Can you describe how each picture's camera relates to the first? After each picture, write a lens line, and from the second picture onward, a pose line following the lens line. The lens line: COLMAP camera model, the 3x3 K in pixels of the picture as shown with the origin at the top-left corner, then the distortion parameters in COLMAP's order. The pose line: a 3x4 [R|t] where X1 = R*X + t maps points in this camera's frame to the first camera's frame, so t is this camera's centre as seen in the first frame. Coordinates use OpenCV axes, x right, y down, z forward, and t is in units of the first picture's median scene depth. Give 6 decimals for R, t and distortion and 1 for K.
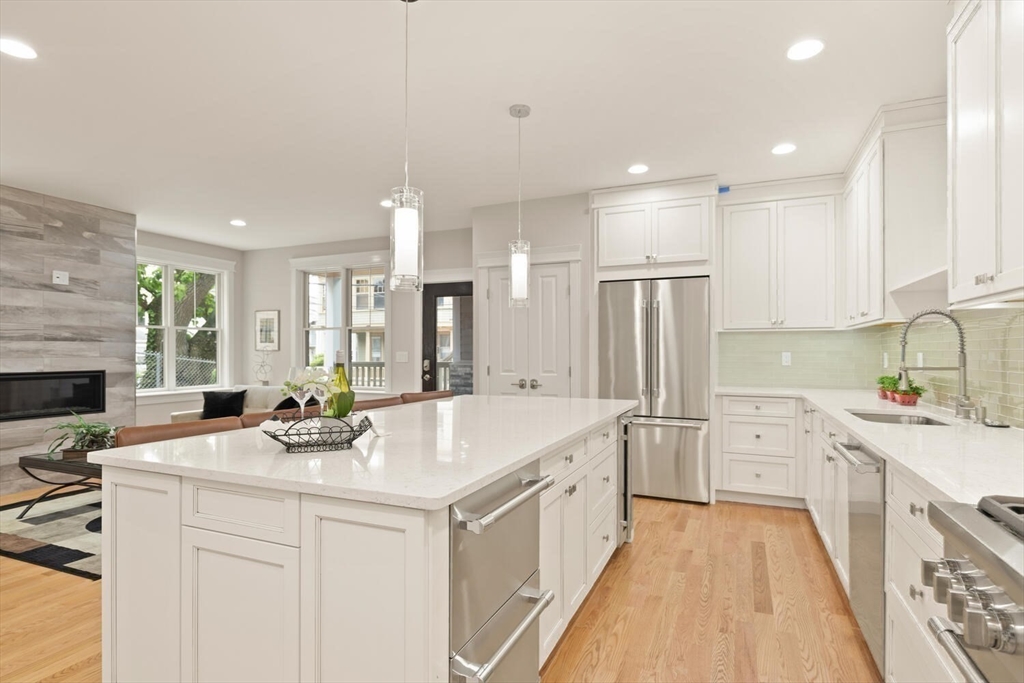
lens RADIAL K [[525.1, 0, 514.5], [0, 525.1, 352.0], [0, 0, 1]] dist [-0.003420, -0.000361]
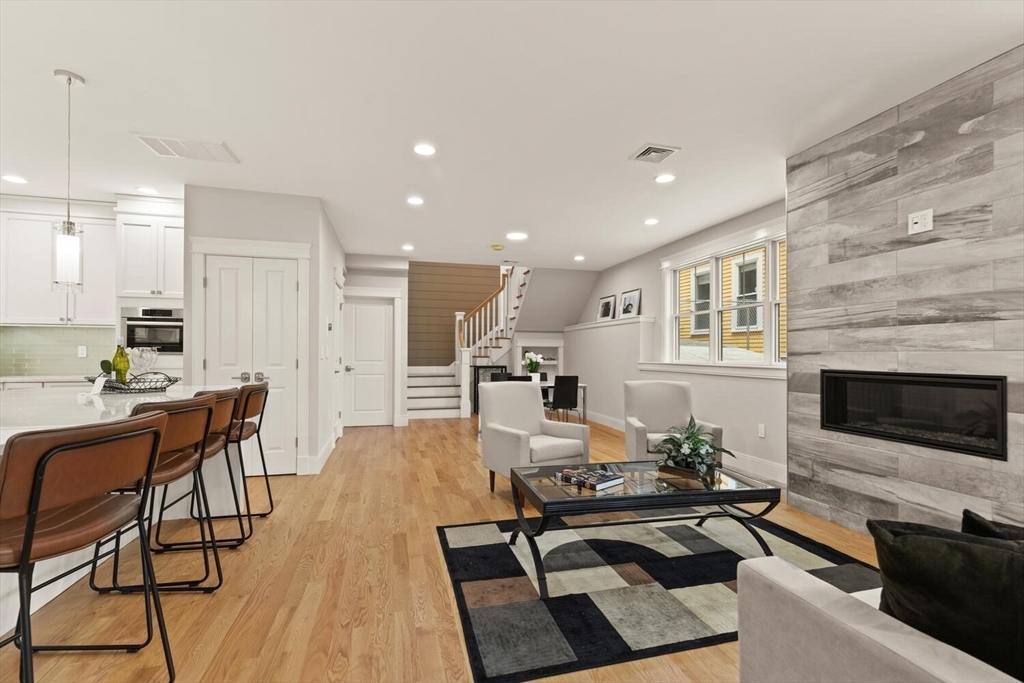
lens RADIAL K [[462.3, 0, 516.7], [0, 462.3, 350.6], [0, 0, 1]] dist [0.003495, 0.000828]
pose [[-0.780520, -0.007356, -0.625088, -0.172582], [-0.004373, 0.999971, -0.006308, 0.018152], [0.625116, -0.002190, -0.780529, 1.281469]]
